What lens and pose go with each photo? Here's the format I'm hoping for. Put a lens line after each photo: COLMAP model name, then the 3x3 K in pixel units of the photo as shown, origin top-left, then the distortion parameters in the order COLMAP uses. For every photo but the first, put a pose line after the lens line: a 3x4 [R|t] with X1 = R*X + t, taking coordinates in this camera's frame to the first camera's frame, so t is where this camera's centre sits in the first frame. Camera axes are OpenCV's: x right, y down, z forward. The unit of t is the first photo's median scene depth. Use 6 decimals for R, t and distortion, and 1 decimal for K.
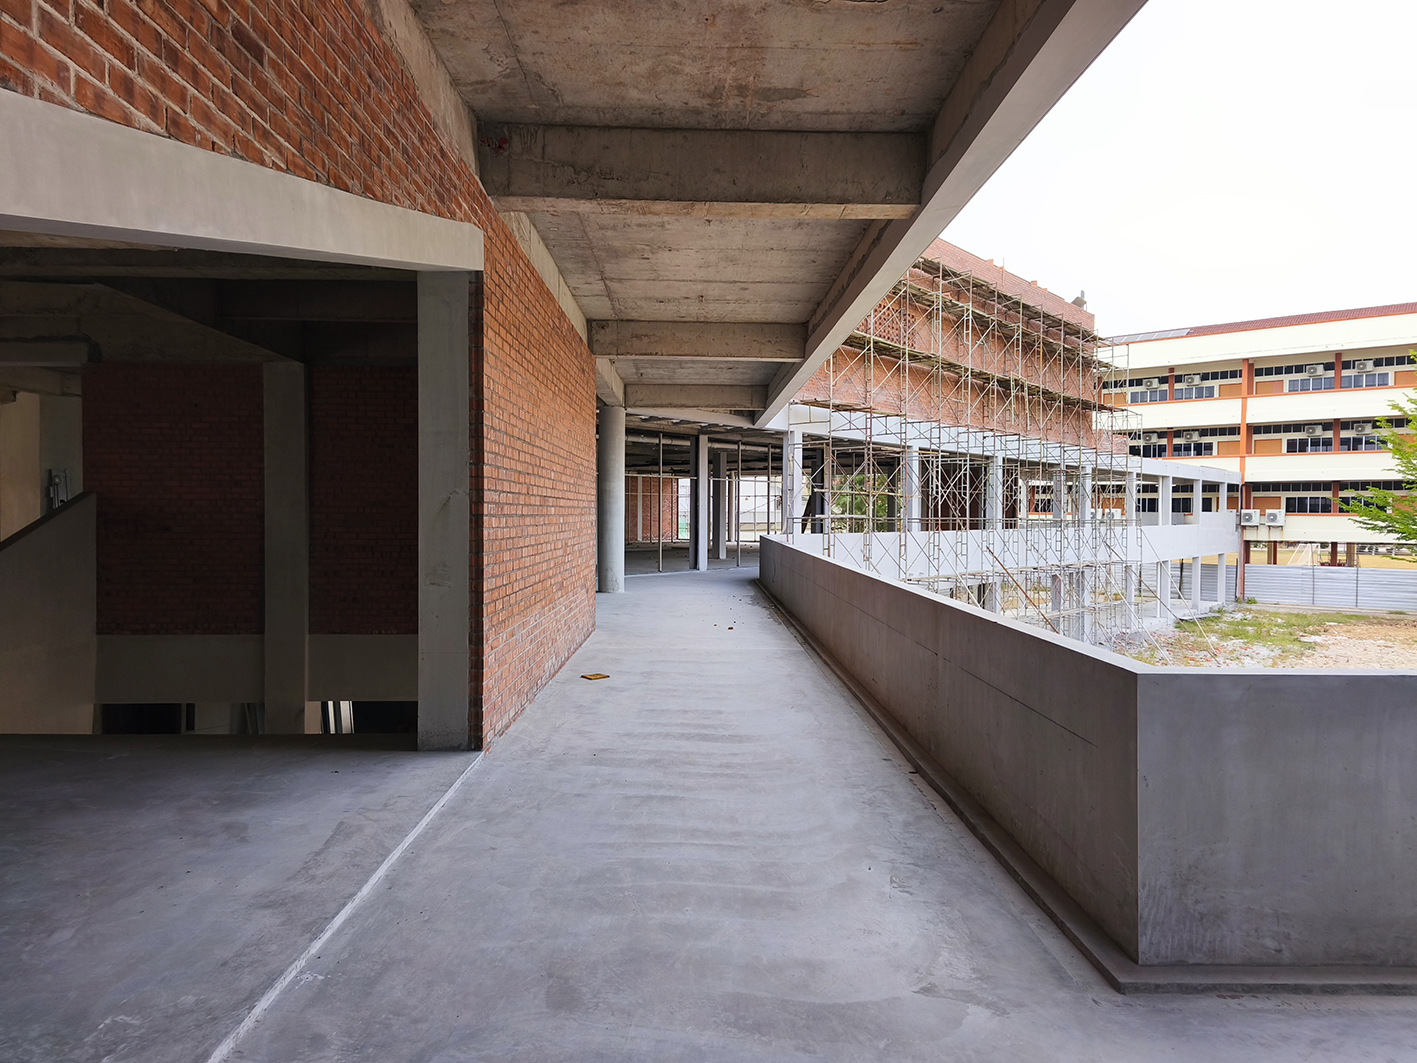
lens RADIAL K [[922.6, 0, 727.4], [0, 922.6, 534.0], [0, 0, 1]] dist [0.085216, -0.071430]
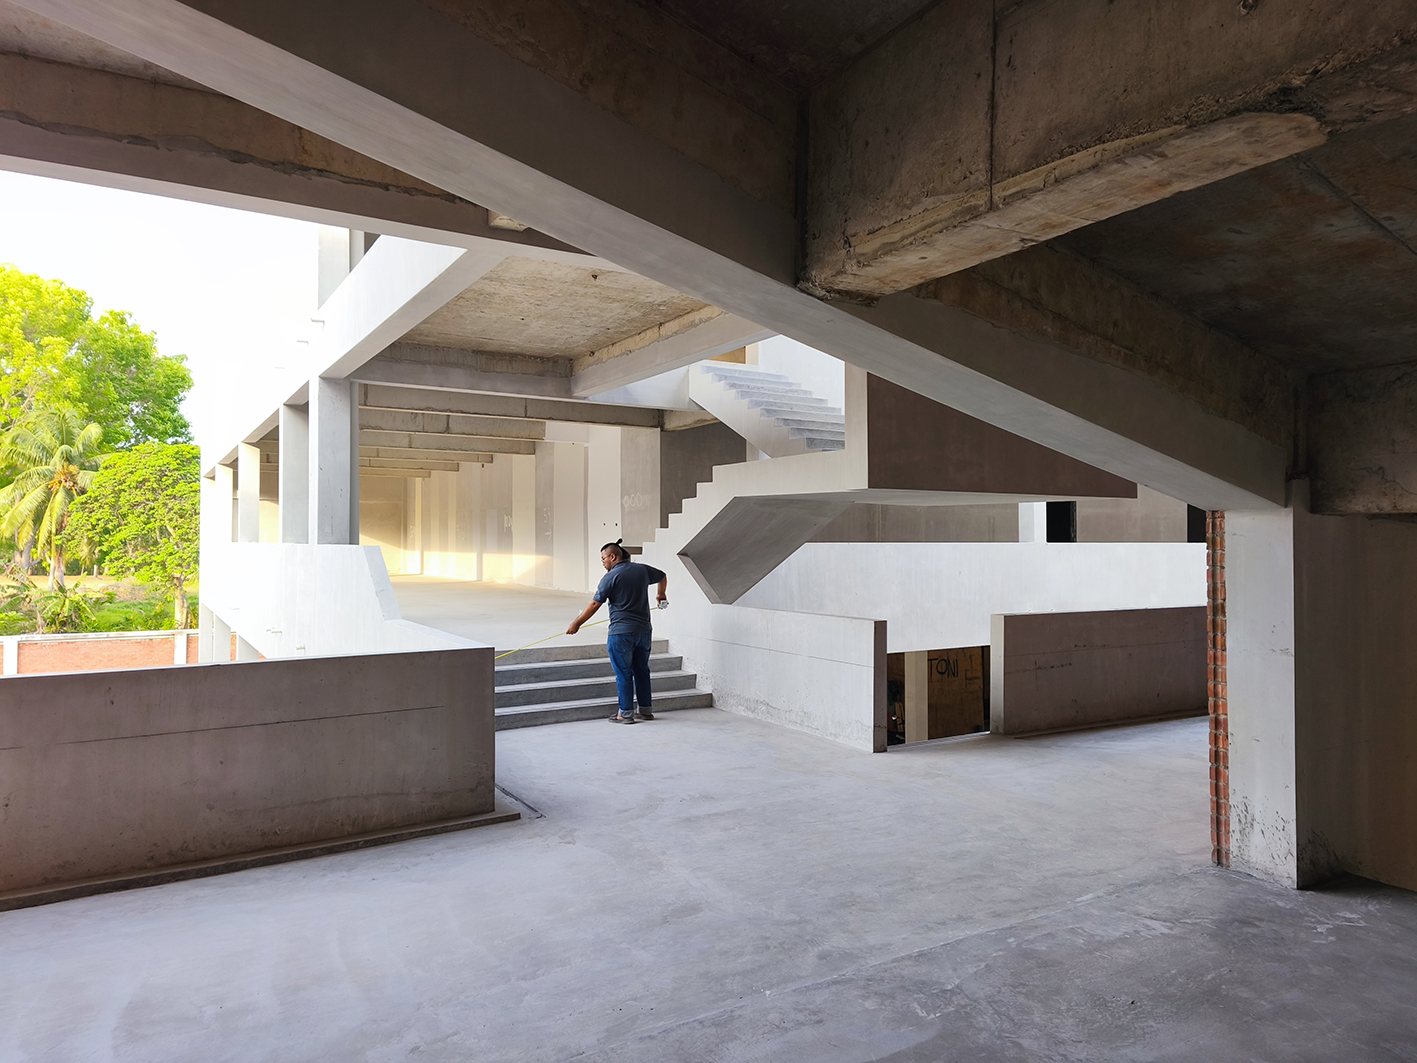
lens RADIAL K [[922.6, 0, 727.4], [0, 922.6, 534.0], [0, 0, 1]] dist [0.085216, -0.071430]
pose [[-0.509155, 0.000052, 0.860675, -1.260801], [0.015647, 0.999835, 0.009196, -0.063507], [-0.860532, 0.018150, -0.509072, 1.491109]]
